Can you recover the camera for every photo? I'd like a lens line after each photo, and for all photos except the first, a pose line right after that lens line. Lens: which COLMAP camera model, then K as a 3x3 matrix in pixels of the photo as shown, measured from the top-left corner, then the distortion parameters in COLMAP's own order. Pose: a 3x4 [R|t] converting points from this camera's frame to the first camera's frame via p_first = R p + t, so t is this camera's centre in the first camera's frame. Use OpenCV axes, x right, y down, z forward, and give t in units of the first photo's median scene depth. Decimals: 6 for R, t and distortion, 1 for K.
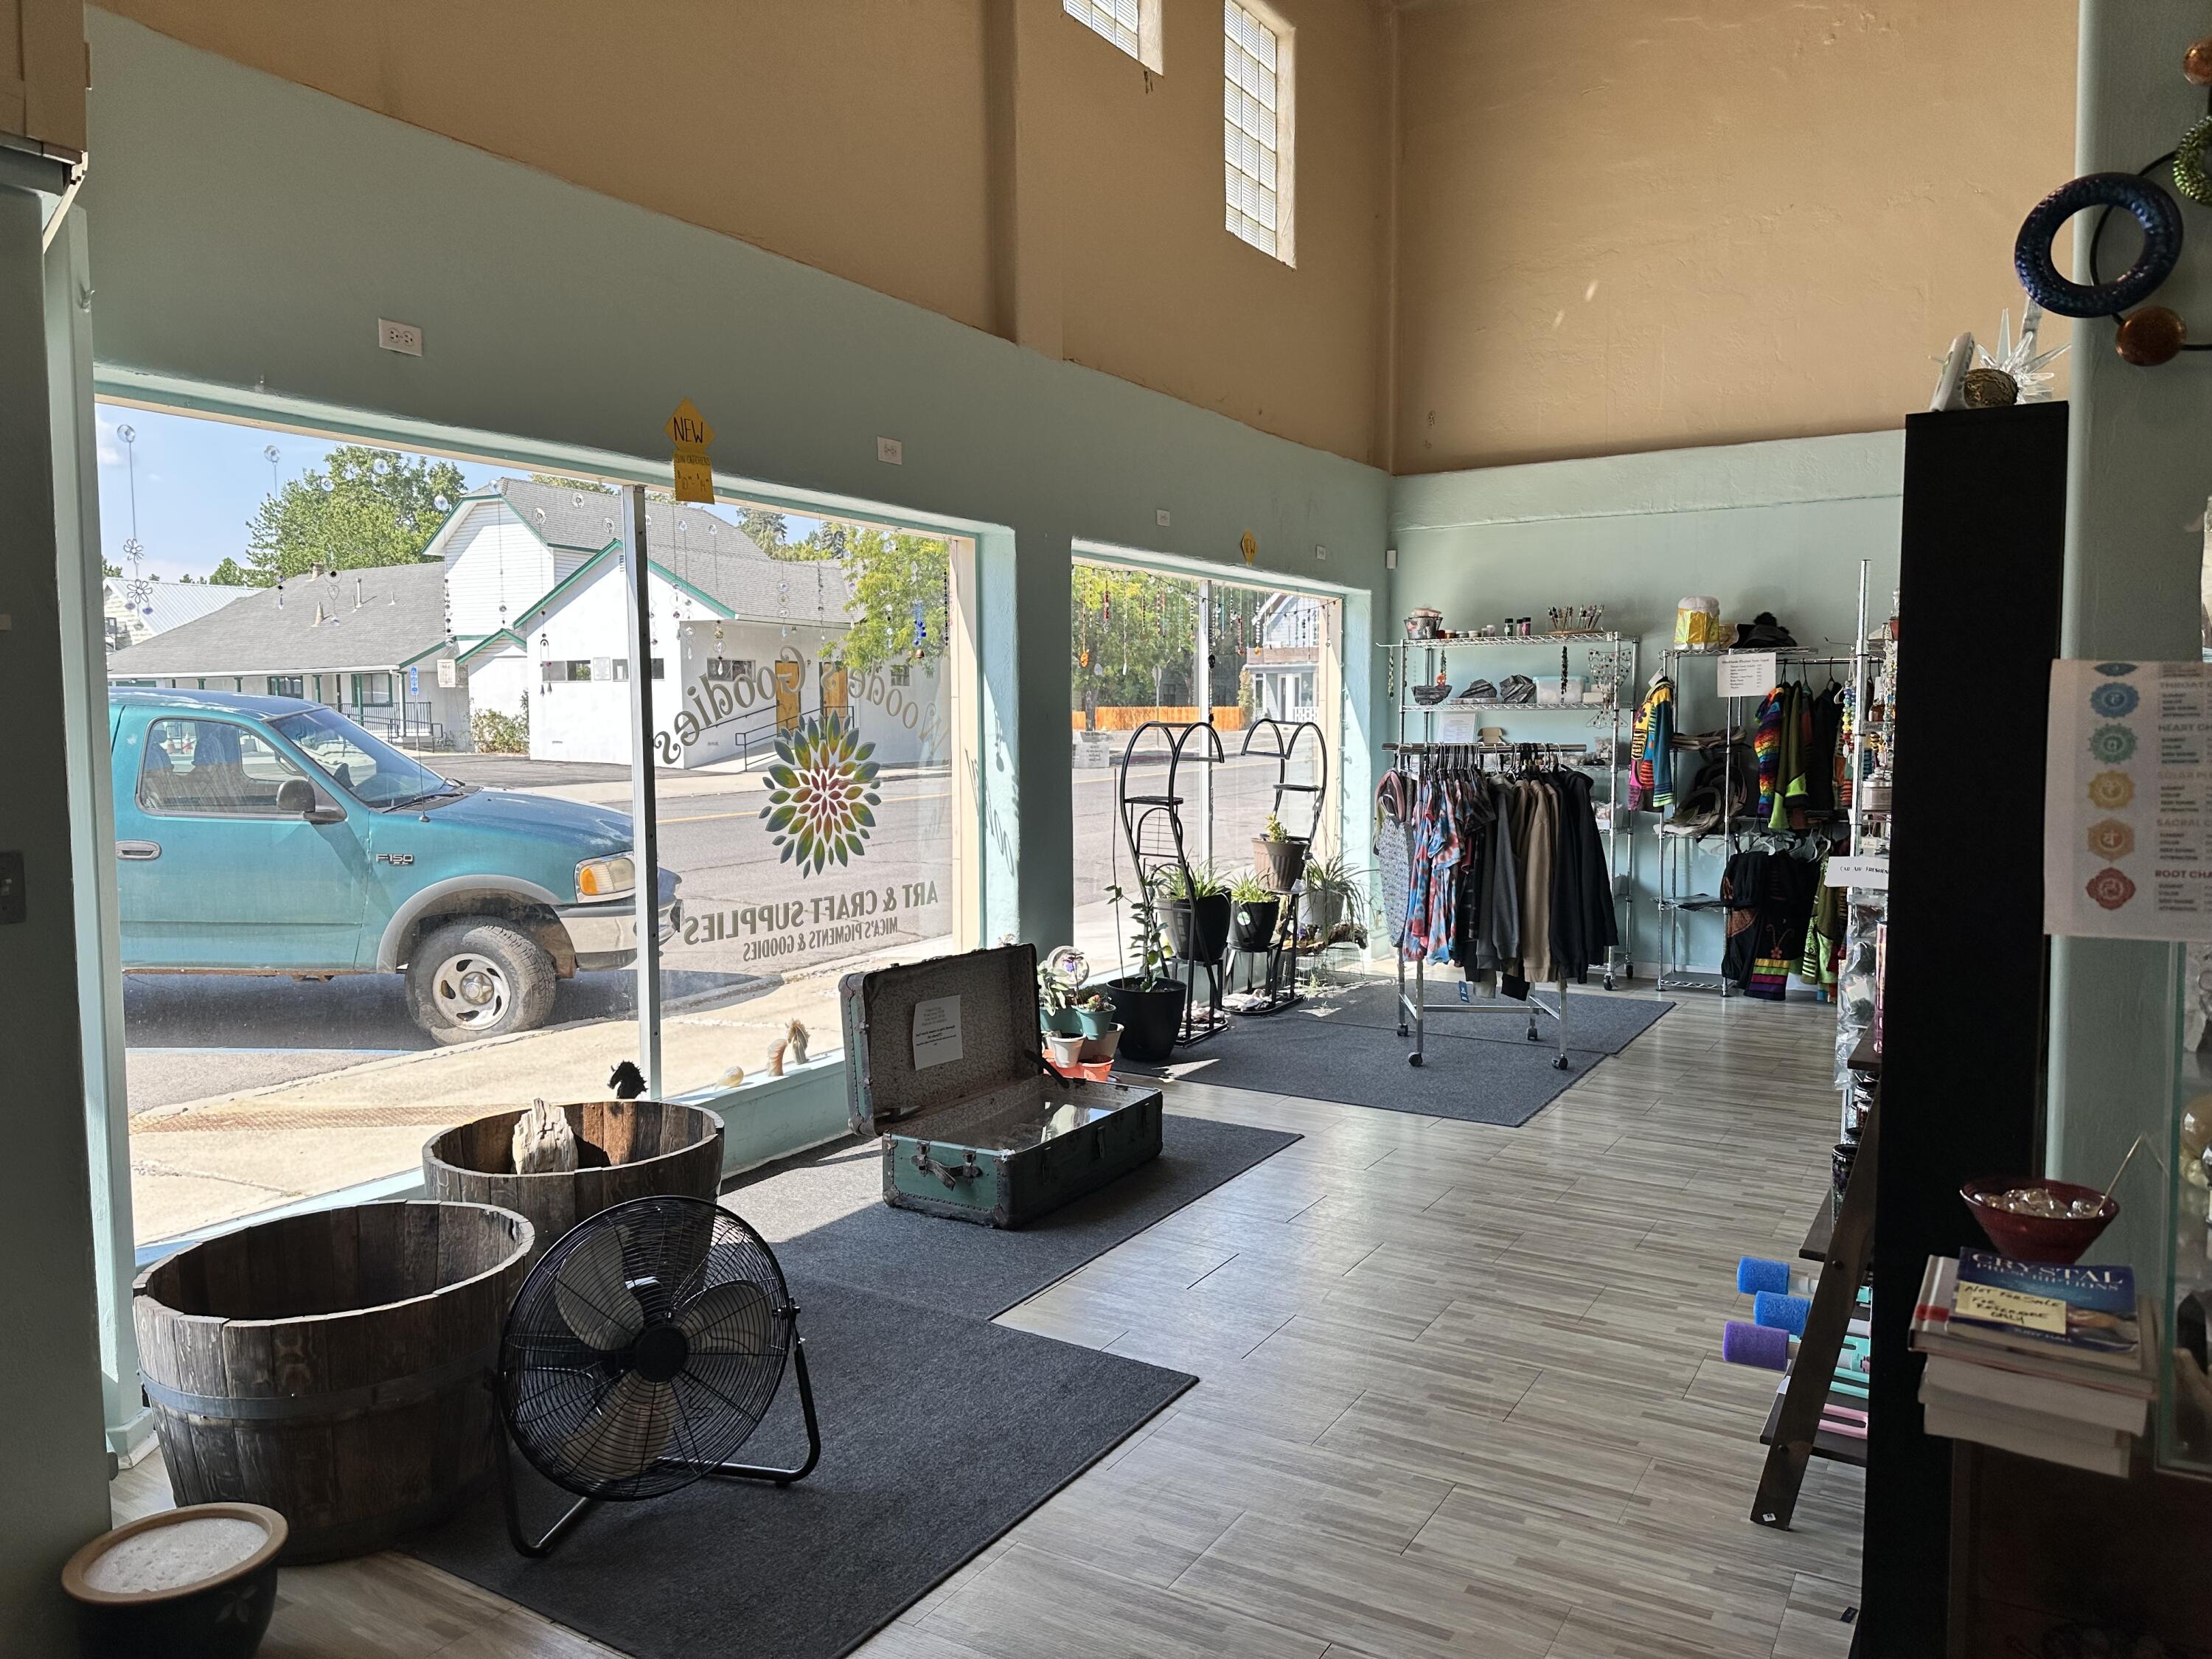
lens RADIAL K [[1537.2, 0, 1187.3], [0, 1537.2, 819.7], [0, 0, 1]] dist [0.221865, -0.390917]
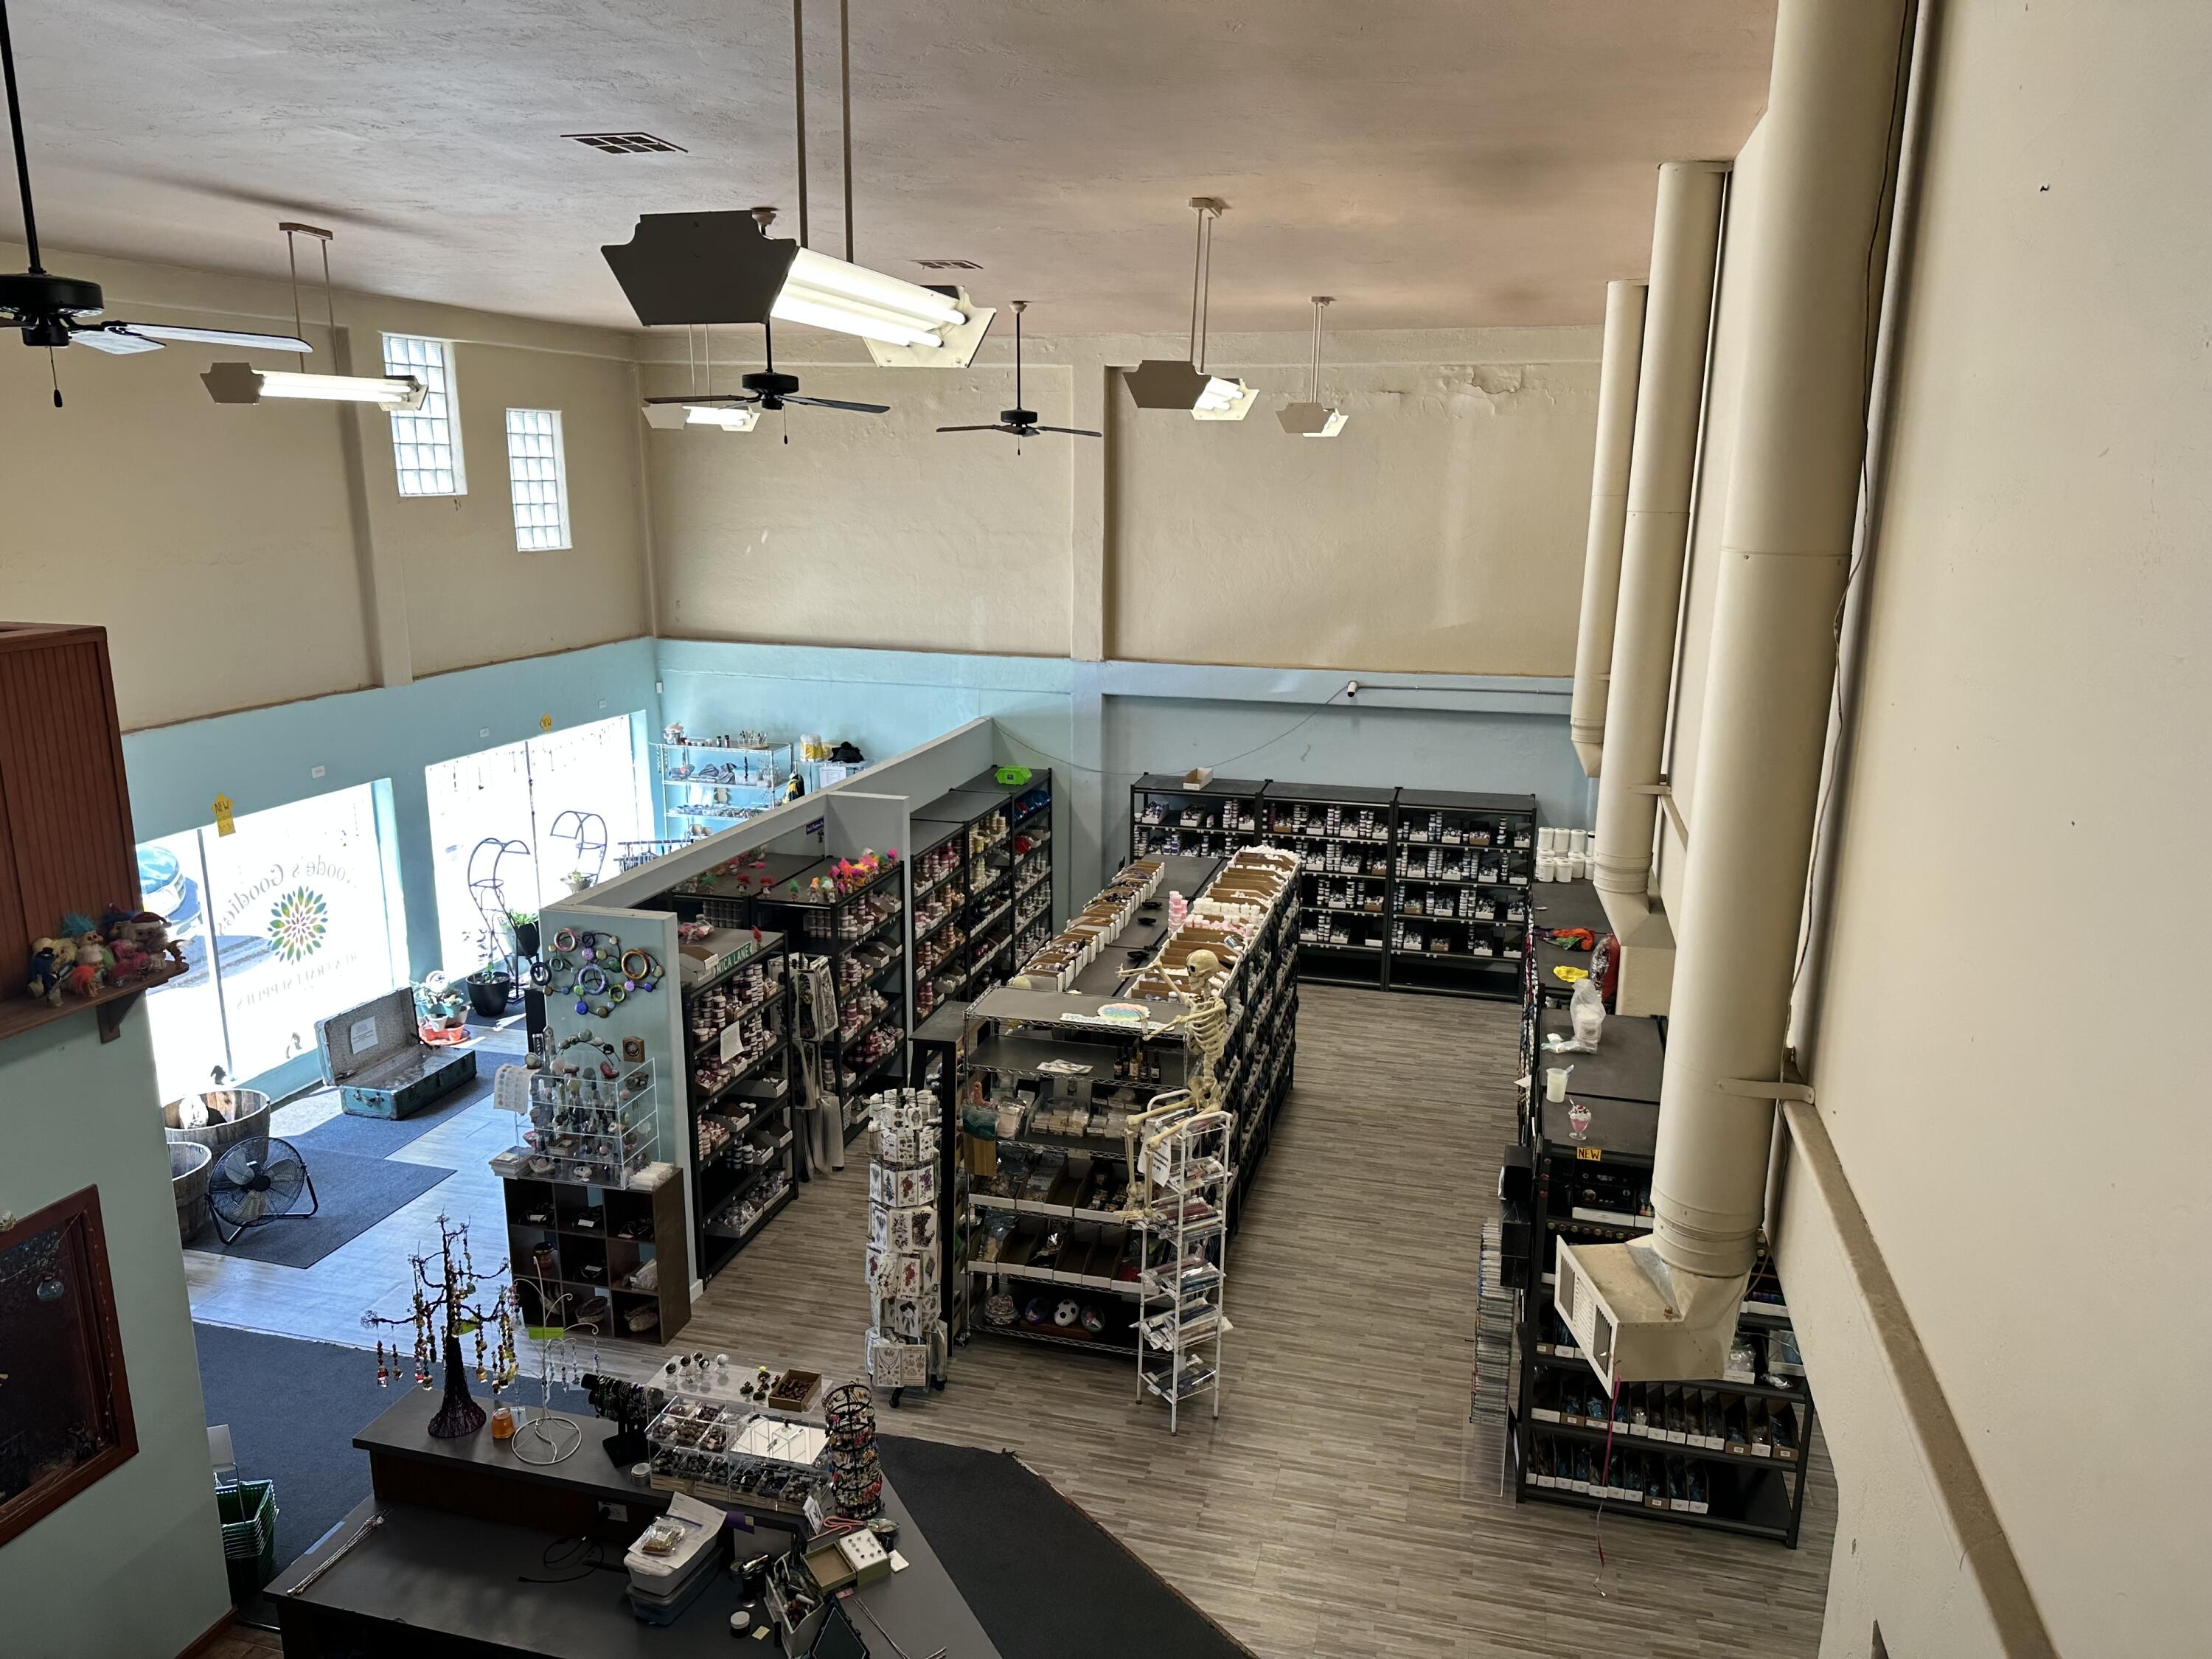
lens RADIAL K [[1553.2, 0, 1106.0], [0, 1553.2, 829.5], [0, 0, 1]] dist [0.163964, -0.146093]
pose [[0.971838, -0.046830, 0.230949, 0.372387], [0.008296, 0.986247, 0.165070, -0.543810], [-0.235503, -0.158506, 0.958861, -1.472498]]
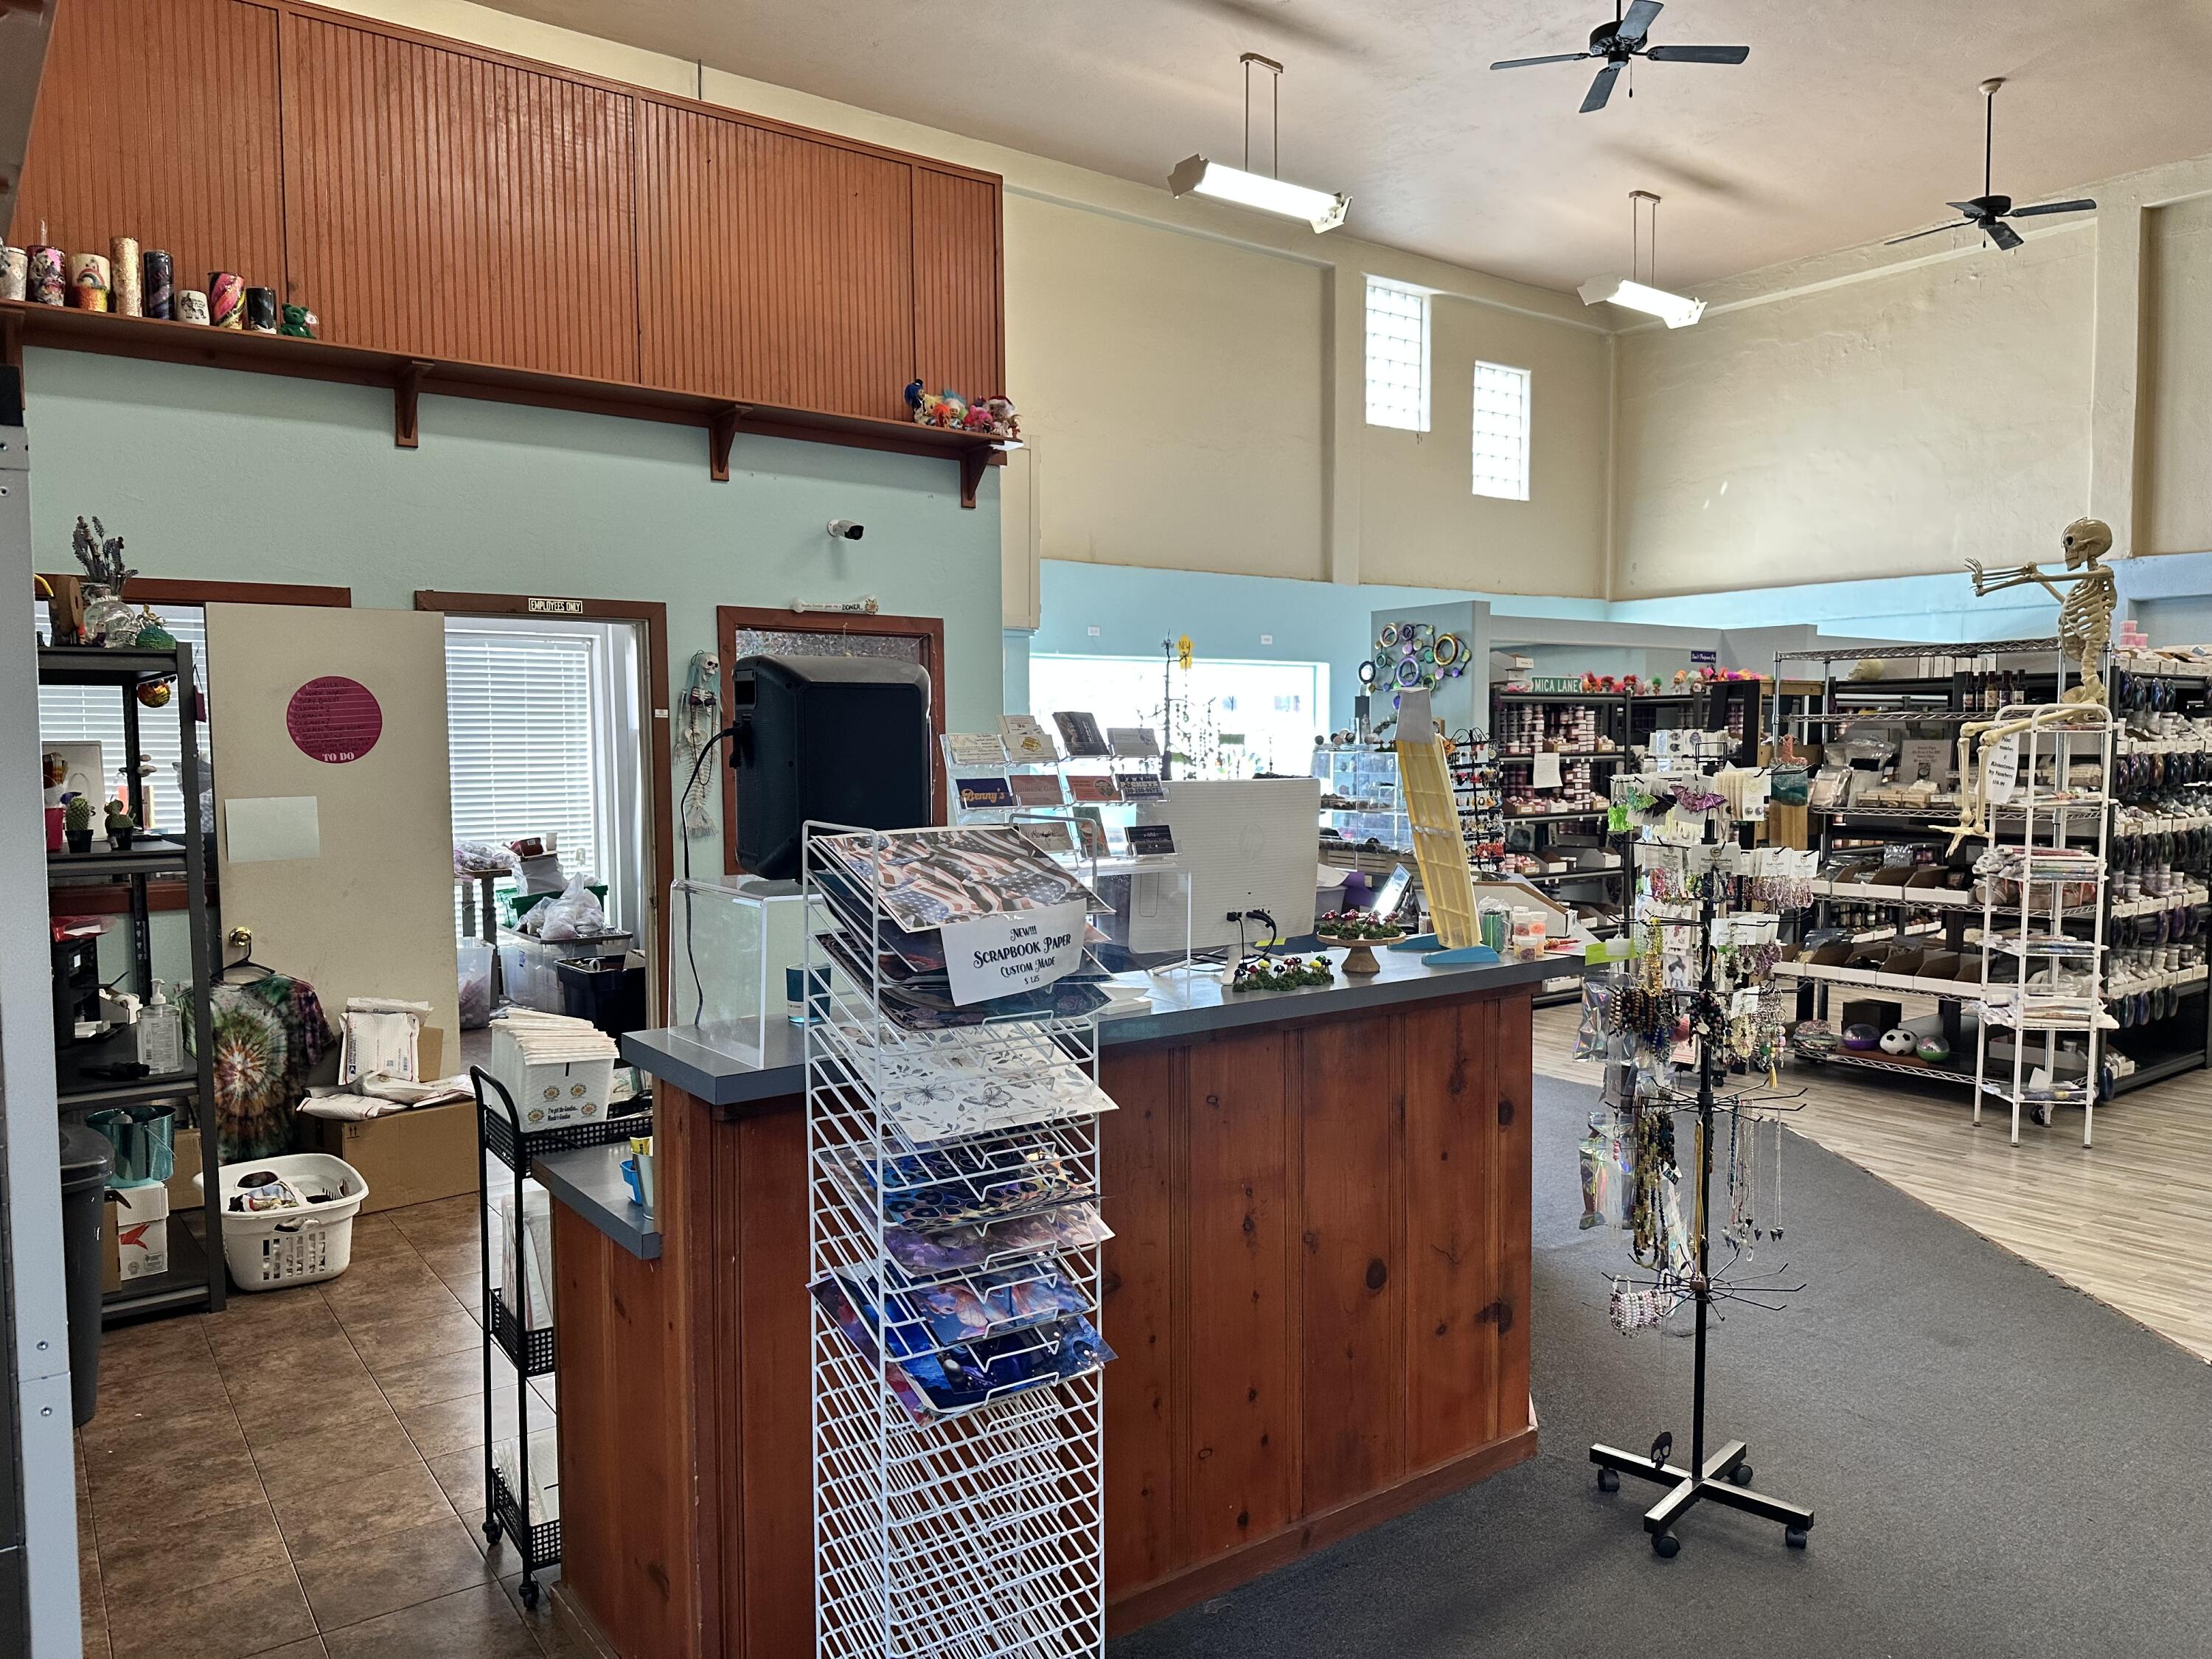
lens RADIAL K [[1595.9, 0, 1106.0], [0, 1595.9, 829.5], [0, 0, 1]] dist [-0.001095, -0.002545]
pose [[0.914001, 0.016352, -0.405383, 0.621742], [-0.017686, 0.999843, 0.000455, 0.060201], [0.405327, 0.006754, 0.914147, -1.452643]]
